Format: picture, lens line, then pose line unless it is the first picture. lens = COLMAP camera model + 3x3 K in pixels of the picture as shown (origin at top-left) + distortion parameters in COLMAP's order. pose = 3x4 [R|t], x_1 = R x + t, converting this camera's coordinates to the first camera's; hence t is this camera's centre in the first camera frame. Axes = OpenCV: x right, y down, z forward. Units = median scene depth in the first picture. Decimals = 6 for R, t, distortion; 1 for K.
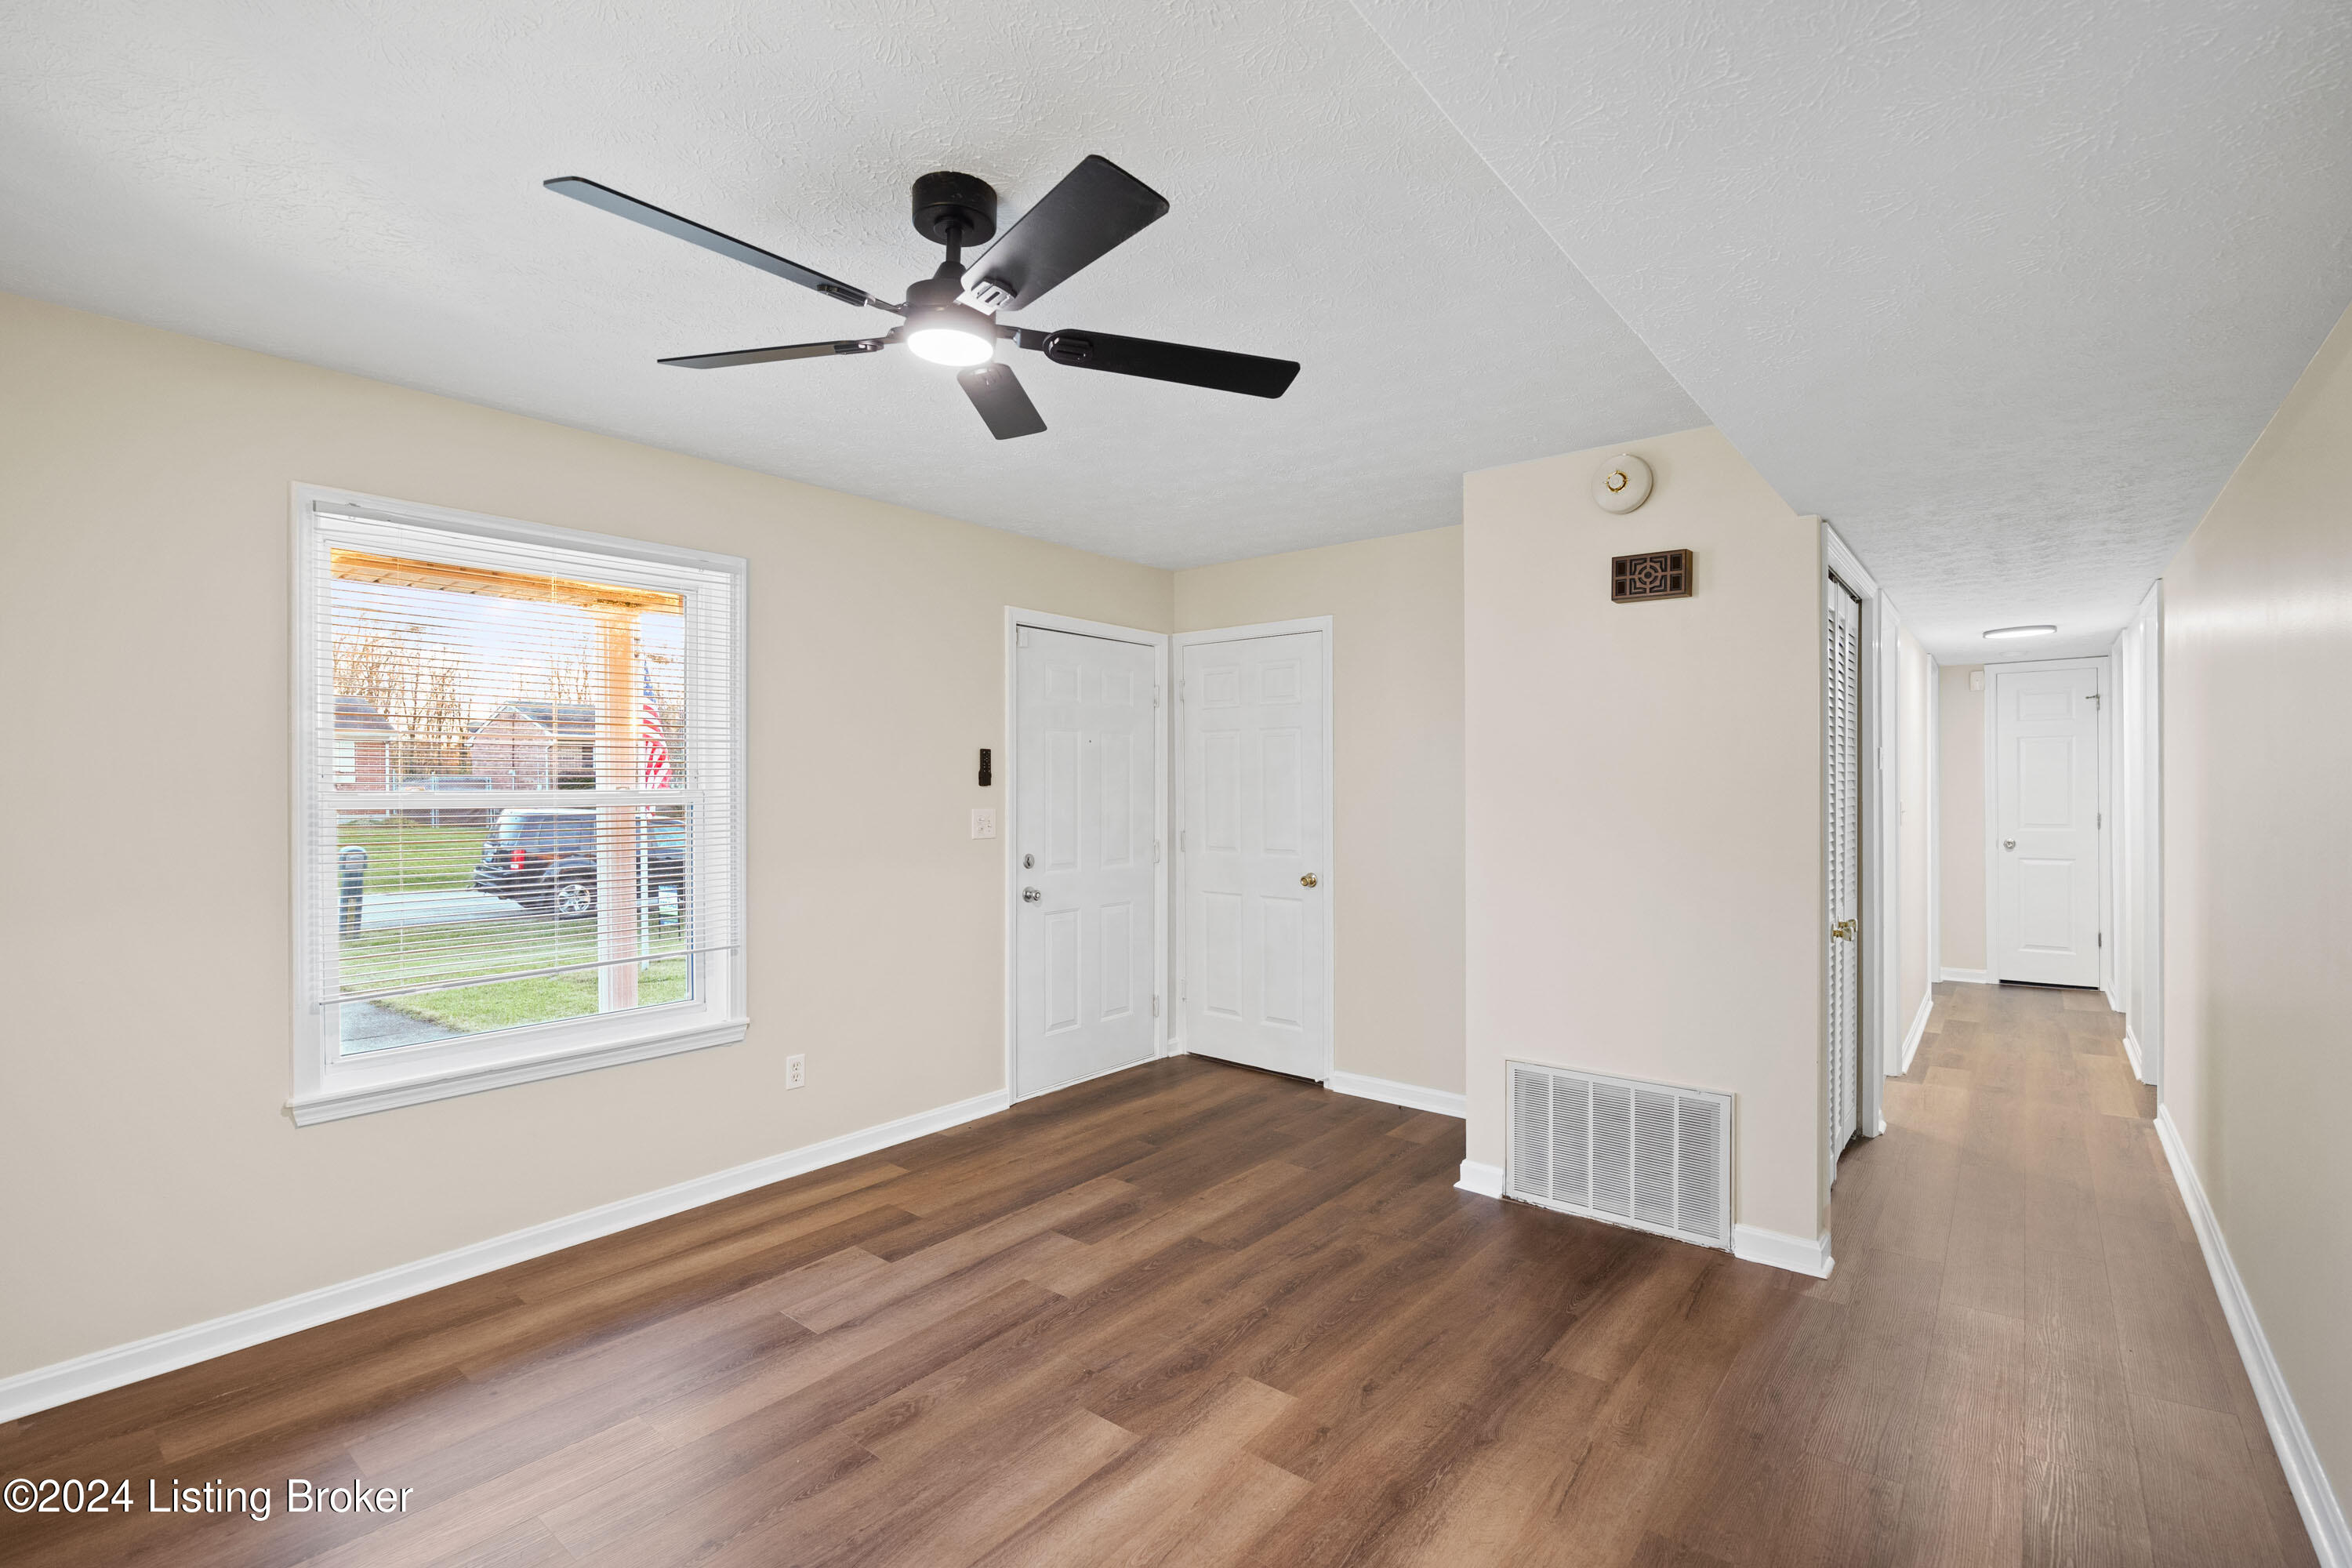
lens RADIAL K [[1075.8, 0, 1176.0], [0, 1075.8, 784.0], [0, 0, 1]] dist [-0.026022, 0.000281]
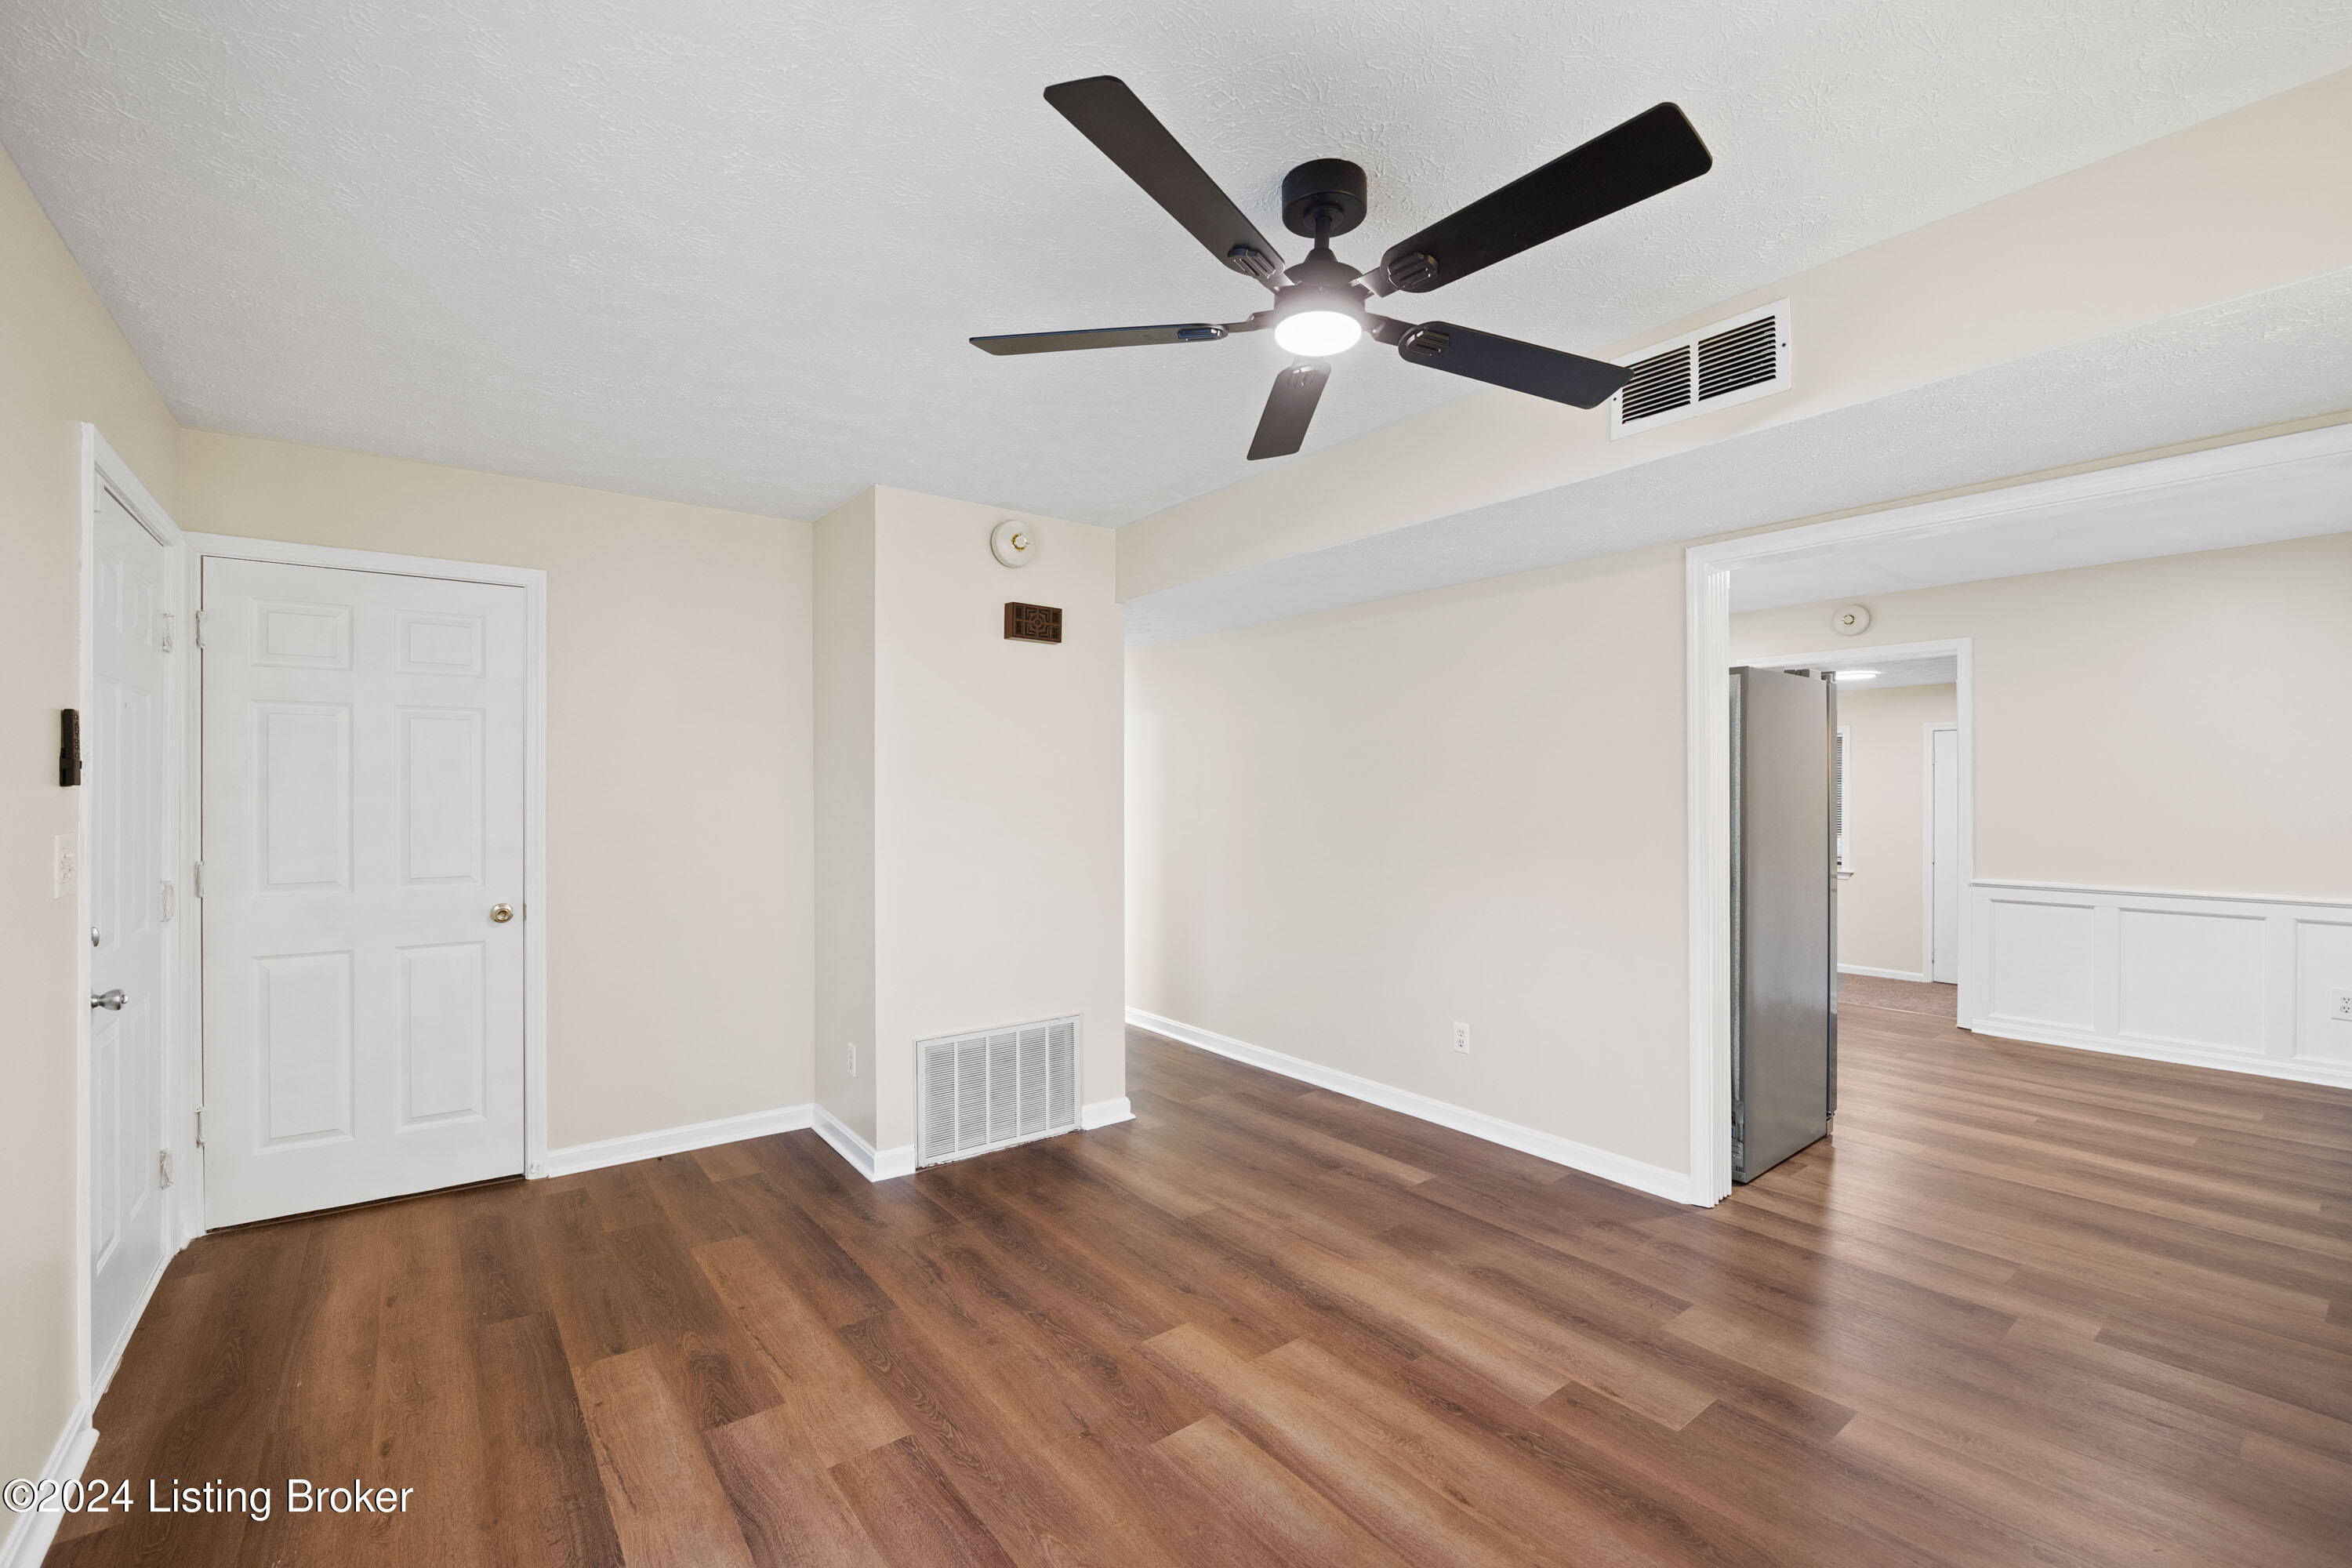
lens RADIAL K [[1011.3, 0, 1196.8], [0, 1011.3, 779.0], [0, 0, 1]] dist [-0.015471, 0.000266]
pose [[0.202853, 0.011586, 0.979141, -0.693095], [-0.000919, 0.999932, -0.011641, 0.004595], [-0.979209, 0.001461, 0.202850, 0.563973]]
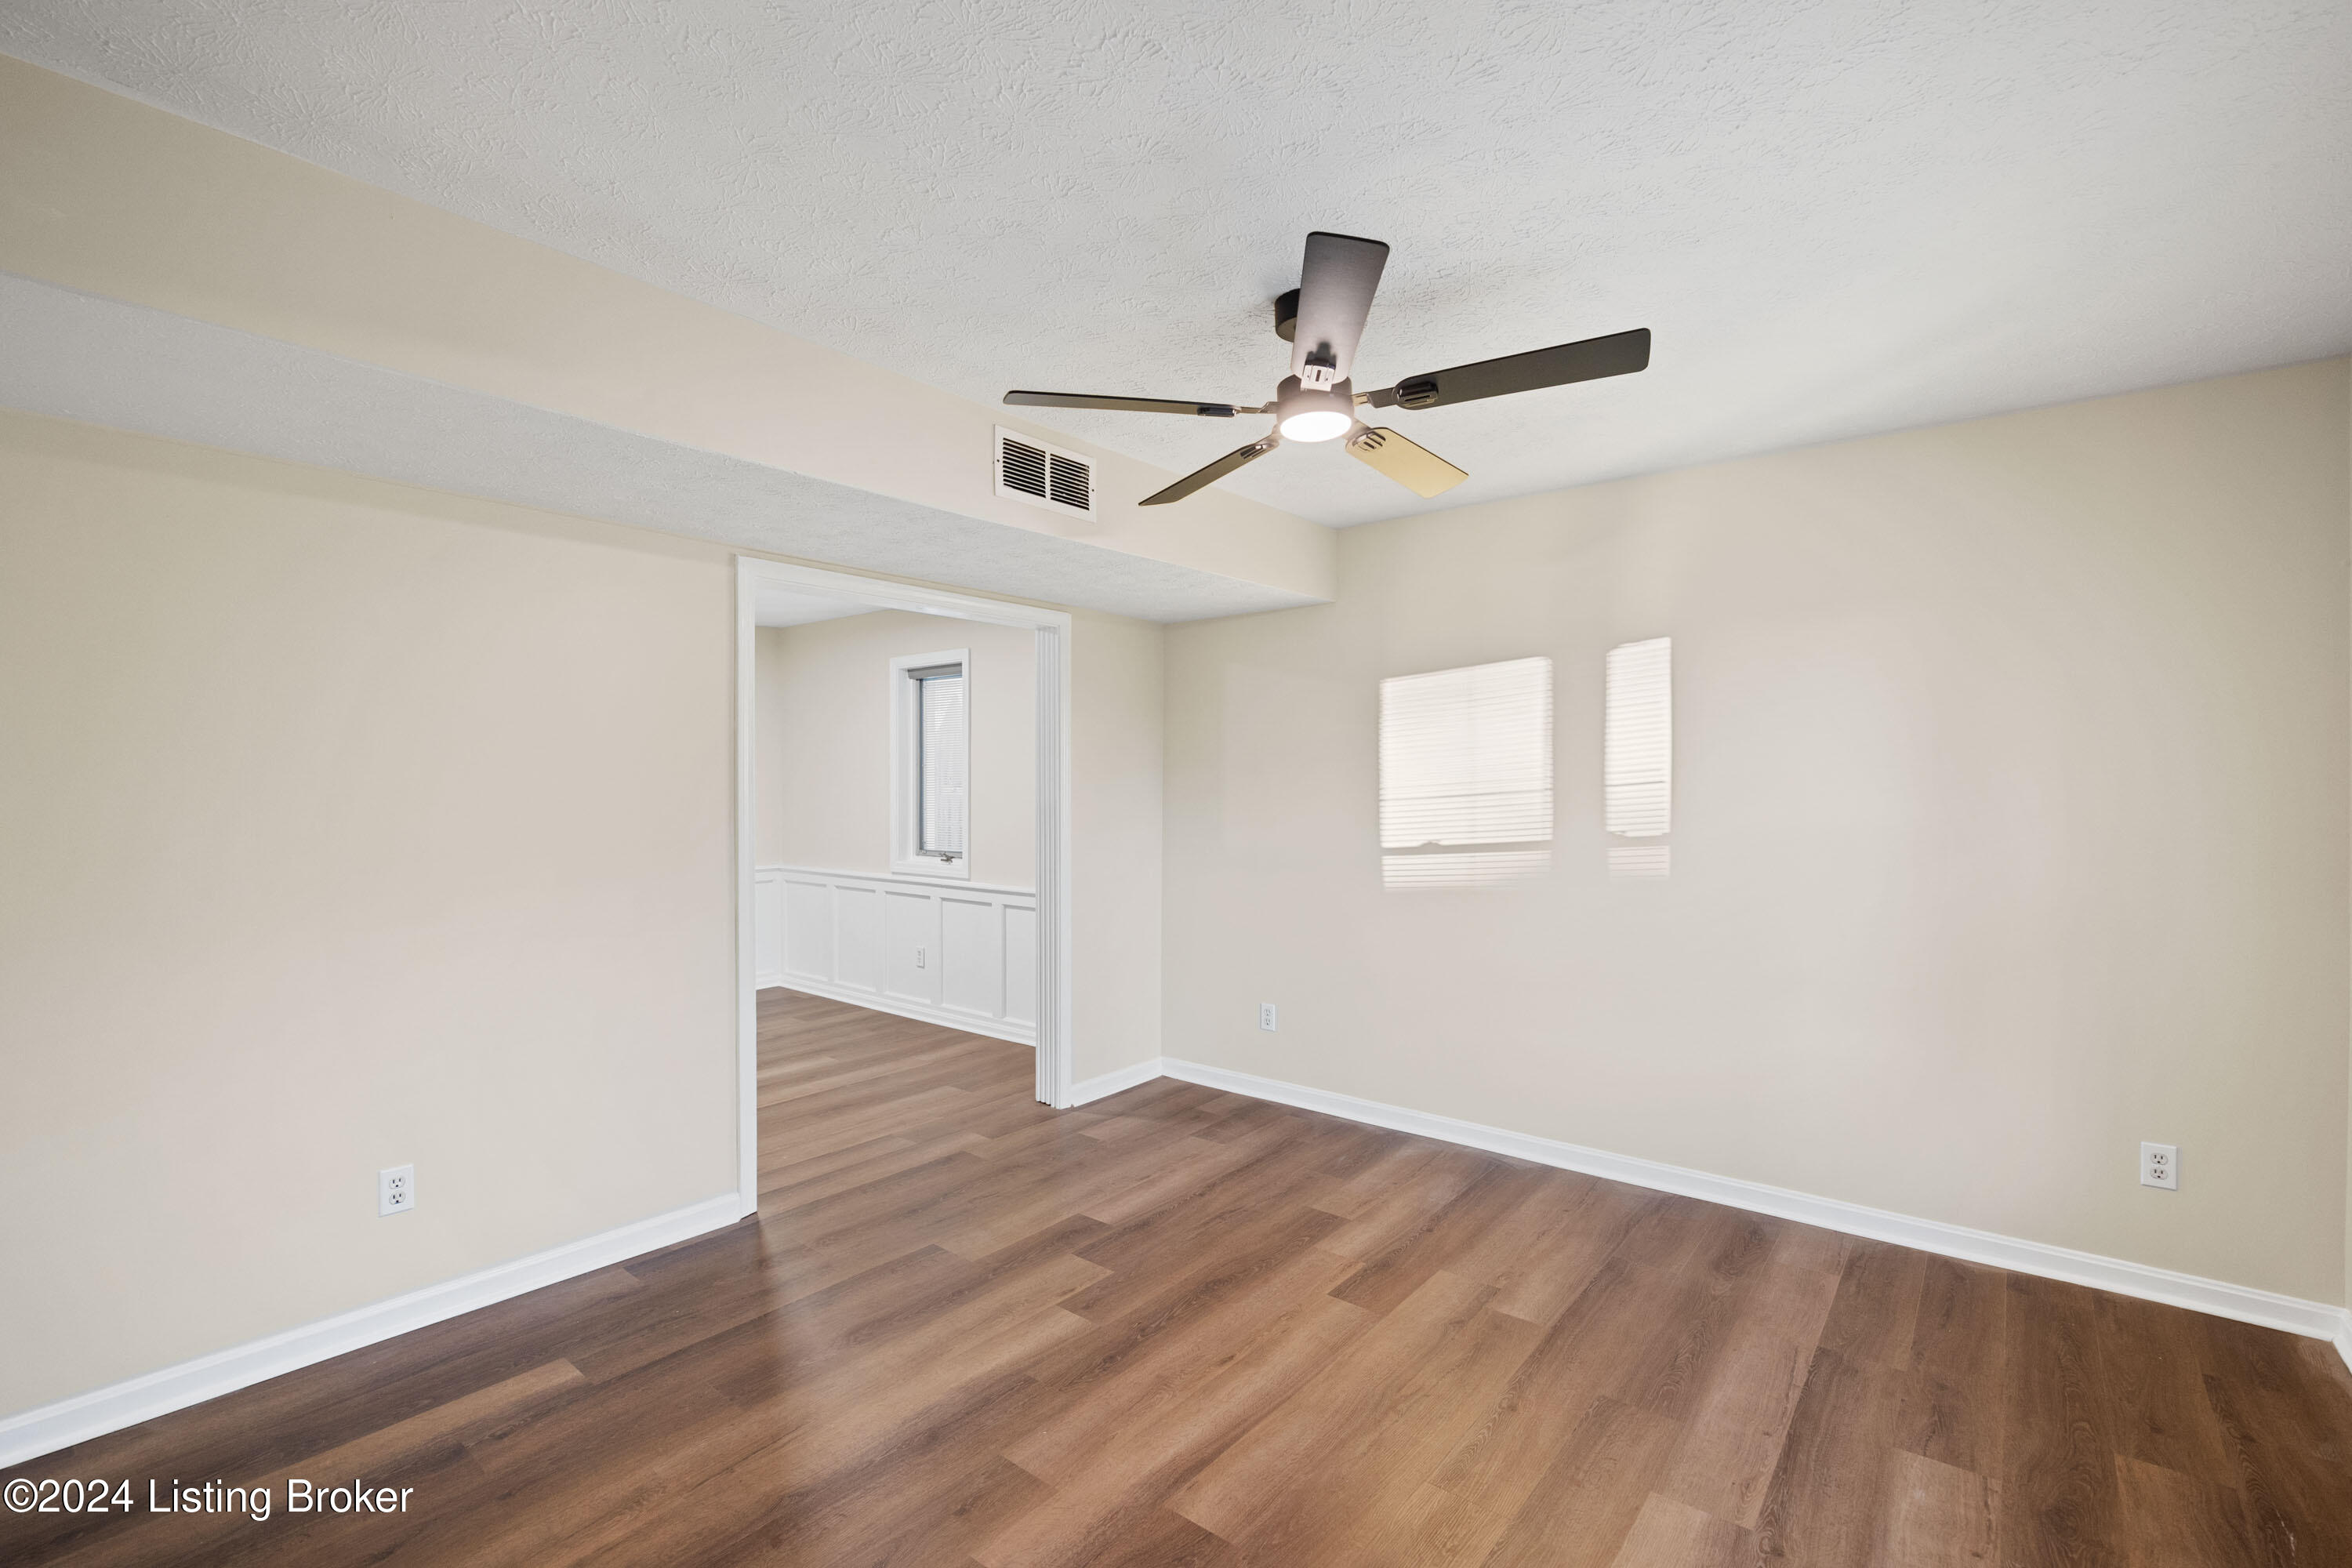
lens RADIAL K [[1011.3, 0, 1196.8], [0, 1011.3, 779.0], [0, 0, 1]] dist [-0.015471, 0.000266]
pose [[-0.999777, 0.007636, -0.019673, -0.034050], [0.007835, 0.999919, -0.010050, -0.003871], [0.019595, -0.010202, -0.999756, 1.296448]]
